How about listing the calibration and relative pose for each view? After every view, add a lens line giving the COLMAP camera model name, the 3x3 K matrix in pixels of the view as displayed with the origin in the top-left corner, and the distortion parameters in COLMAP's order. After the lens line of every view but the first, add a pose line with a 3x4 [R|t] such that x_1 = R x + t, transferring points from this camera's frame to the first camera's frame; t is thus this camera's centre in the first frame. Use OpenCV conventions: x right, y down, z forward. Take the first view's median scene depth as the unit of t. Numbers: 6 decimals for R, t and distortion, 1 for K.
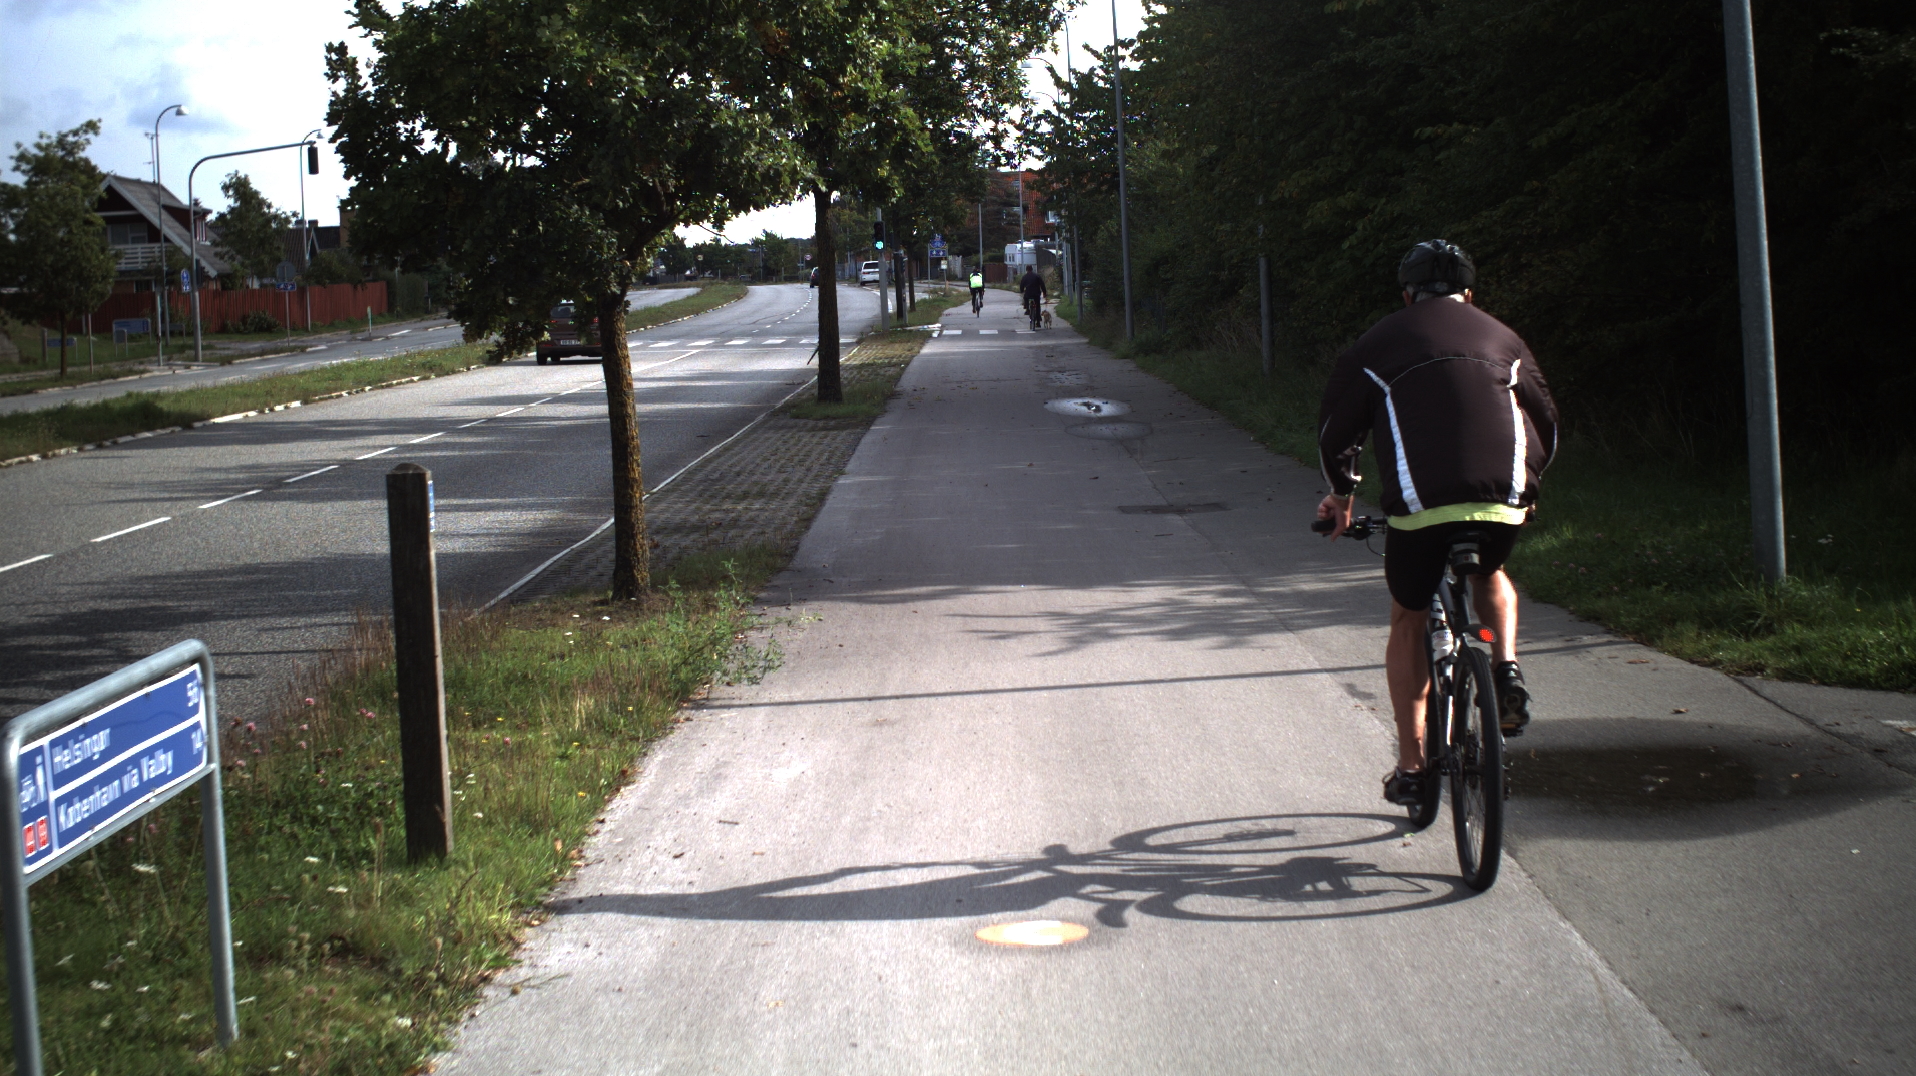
lens RADIAL K [[3288.6, 0, 958.0], [0, 3288.6, 538.0], [0, 0, 1]] dist [-0.277200, 0.055373]
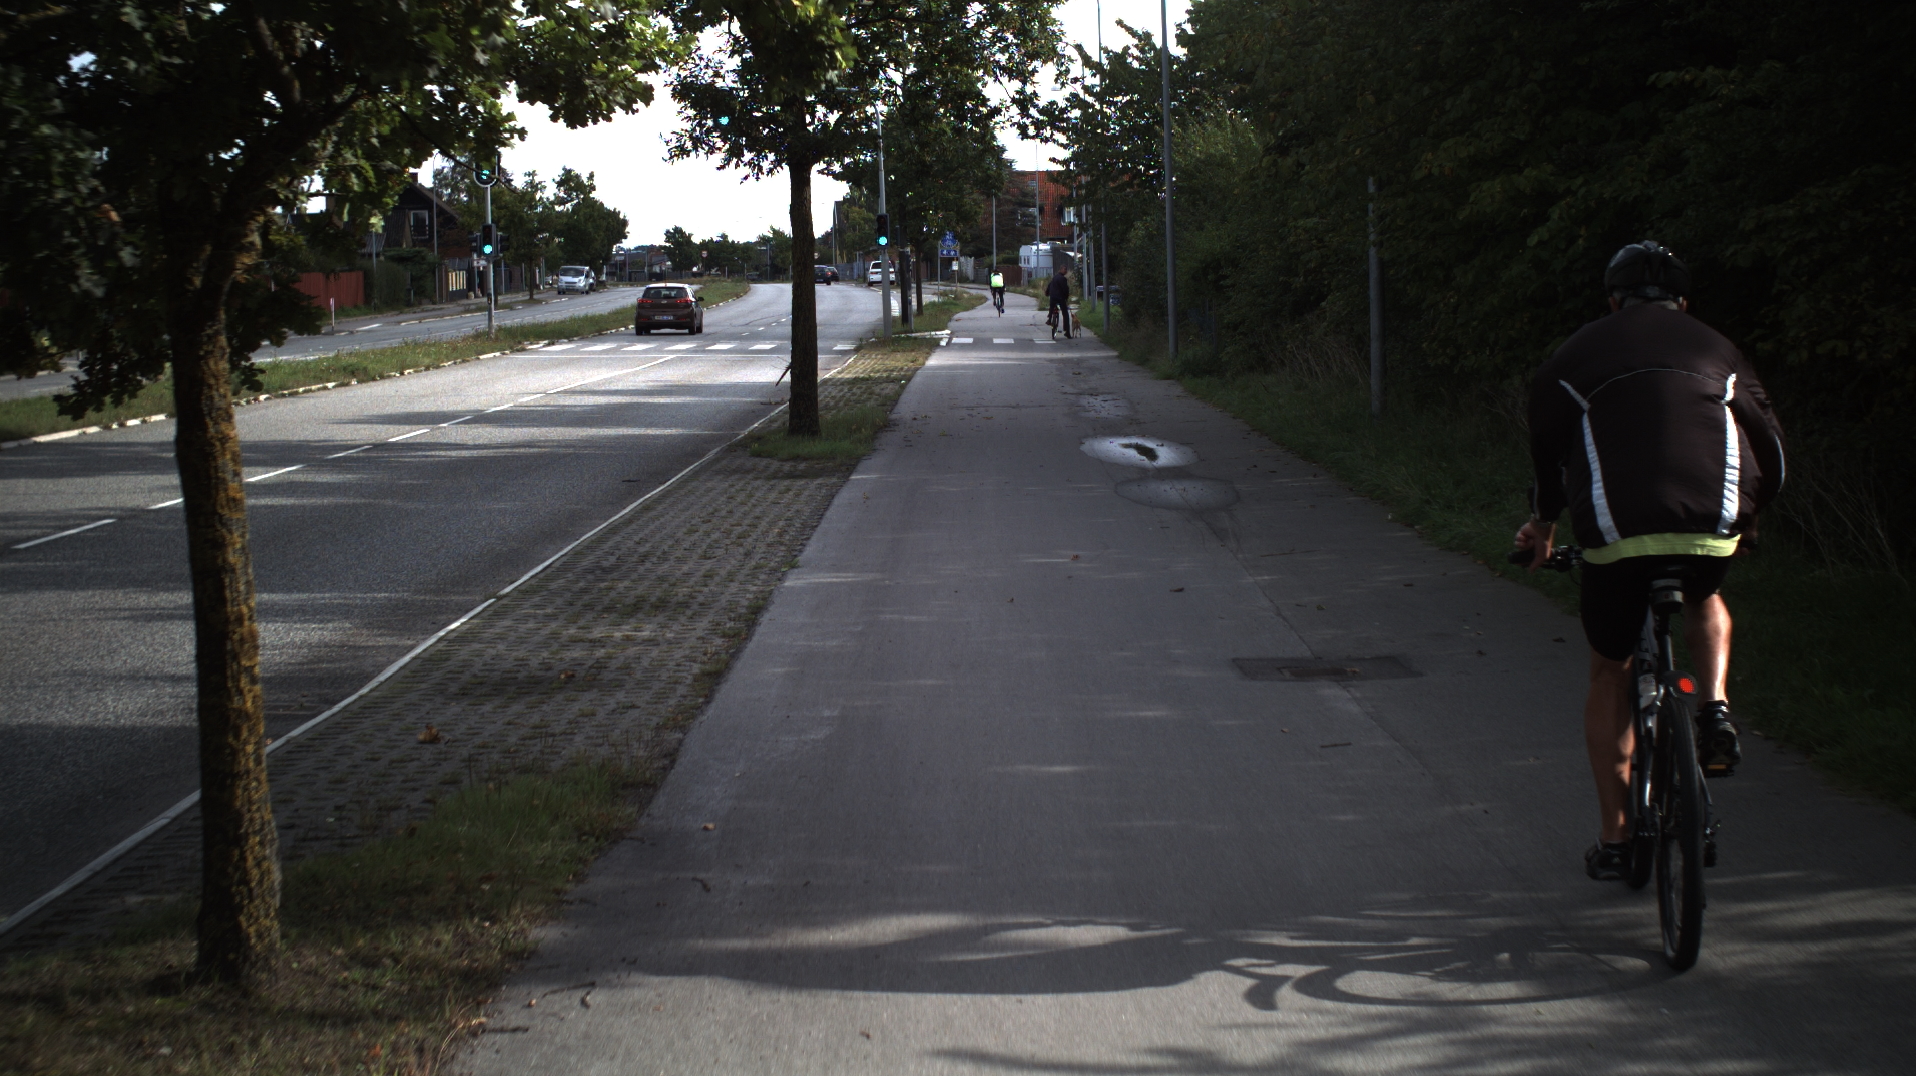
lens RADIAL K [[3288.6, 0, 958.0], [0, 3288.6, 538.0], [0, 0, 1]] dist [-0.277200, 0.055373]
pose [[0.999787, 0.020568, -0.001842, -0.000266], [-0.020569, 0.999788, -0.000679, -0.008861], [0.001827, 0.000717, 0.999998, 0.114709]]
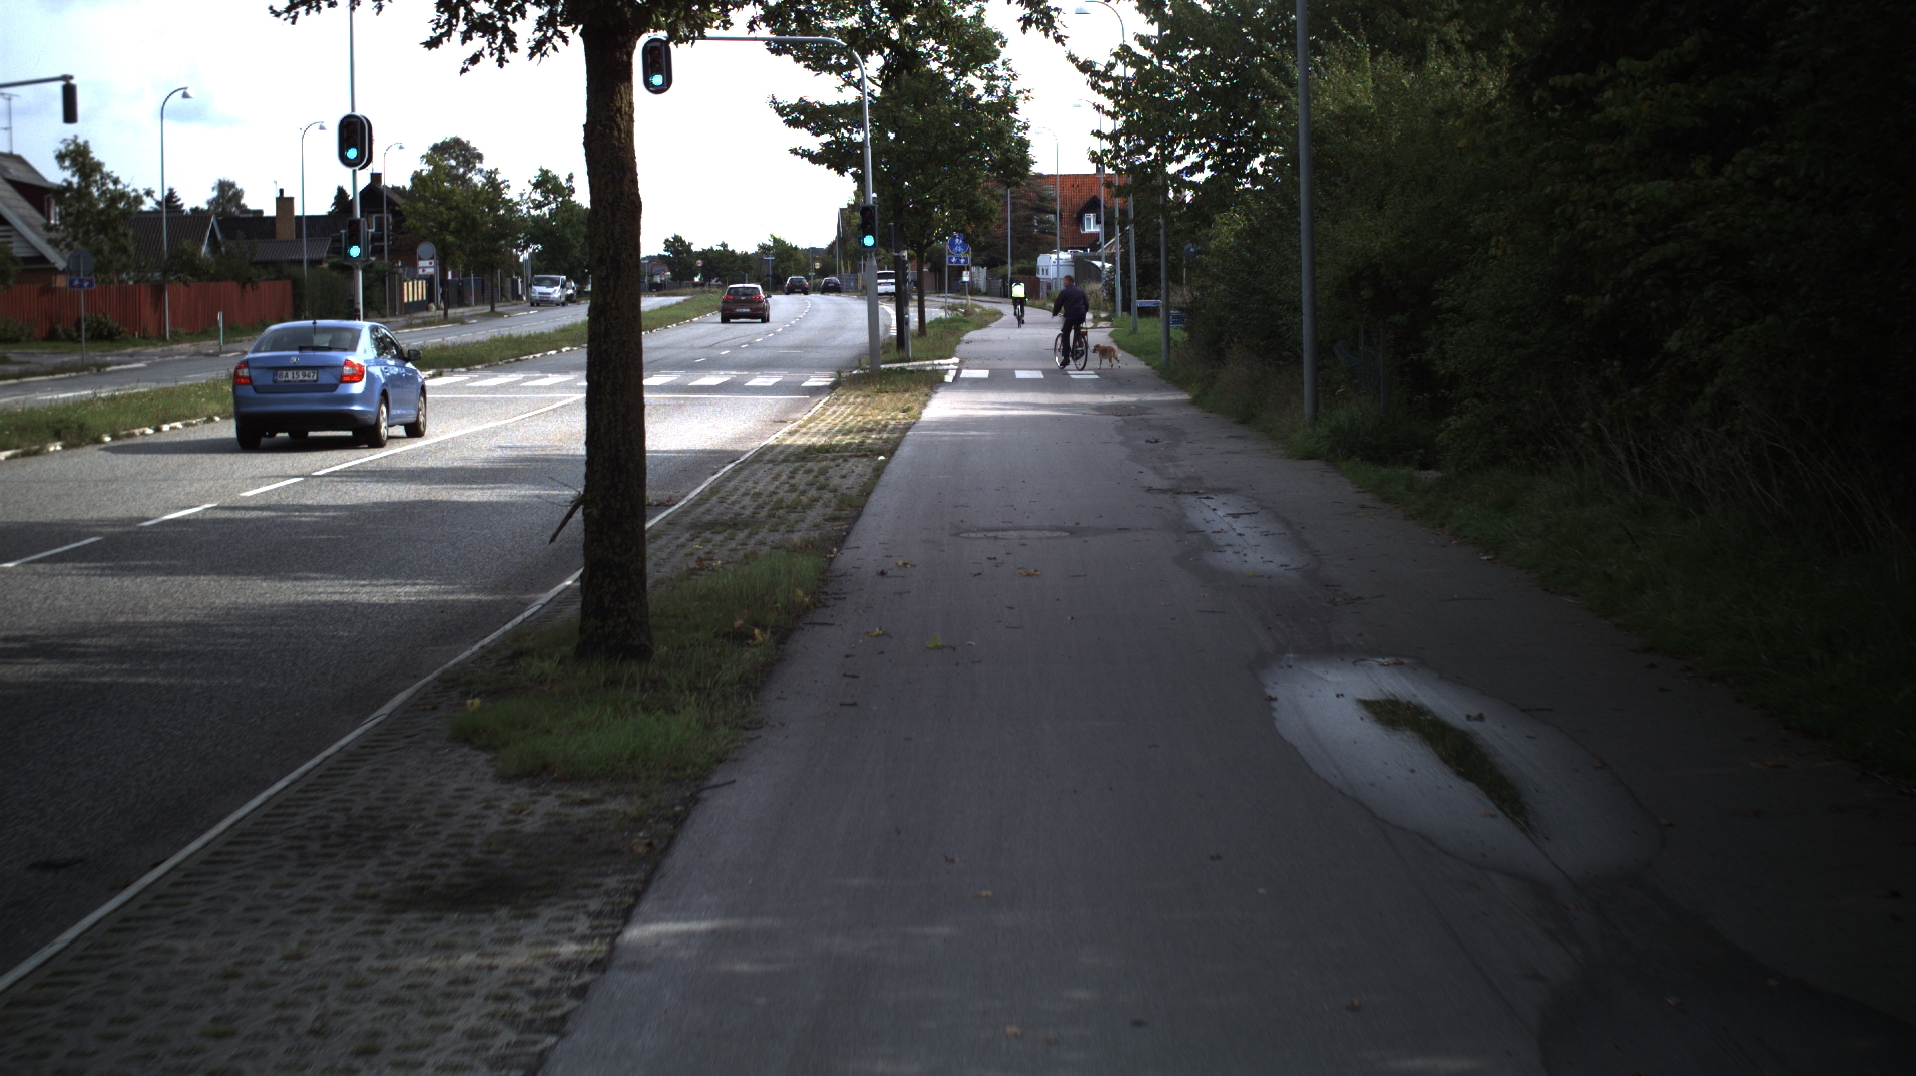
lens RADIAL K [[3288.6, 0, 958.0], [0, 3288.6, 538.0], [0, 0, 1]] dist [-0.277200, 0.055373]
pose [[0.999680, 0.024838, -0.004840, -0.001161], [-0.024859, 0.999682, -0.004168, -0.027434], [0.004735, 0.004287, 0.999980, 0.344288]]
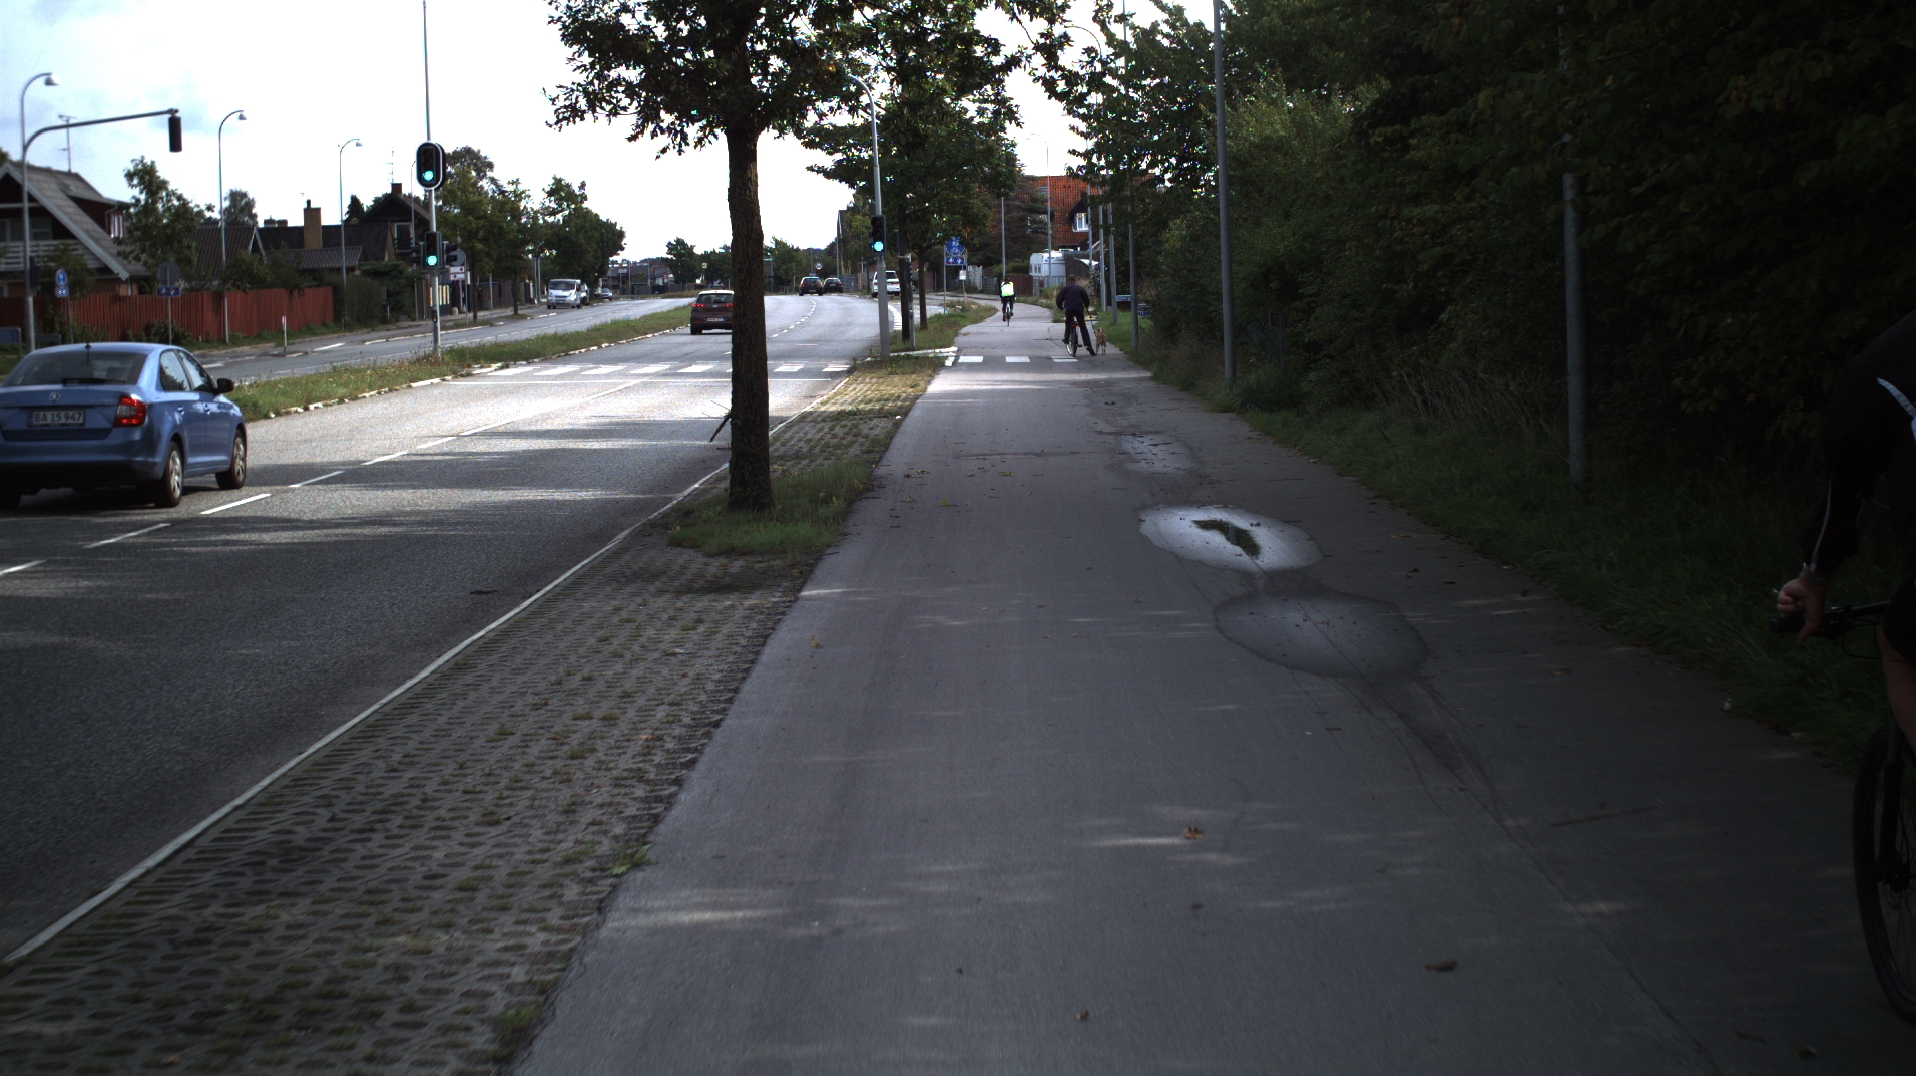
lens RADIAL K [[3288.6, 0, 958.0], [0, 3288.6, 538.0], [0, 0, 1]] dist [-0.277200, 0.055373]
pose [[0.999917, 0.011830, -0.005010, -0.000440], [-0.011849, 0.999923, -0.003740, -0.018019], [0.004965, 0.003799, 0.999980, 0.229598]]
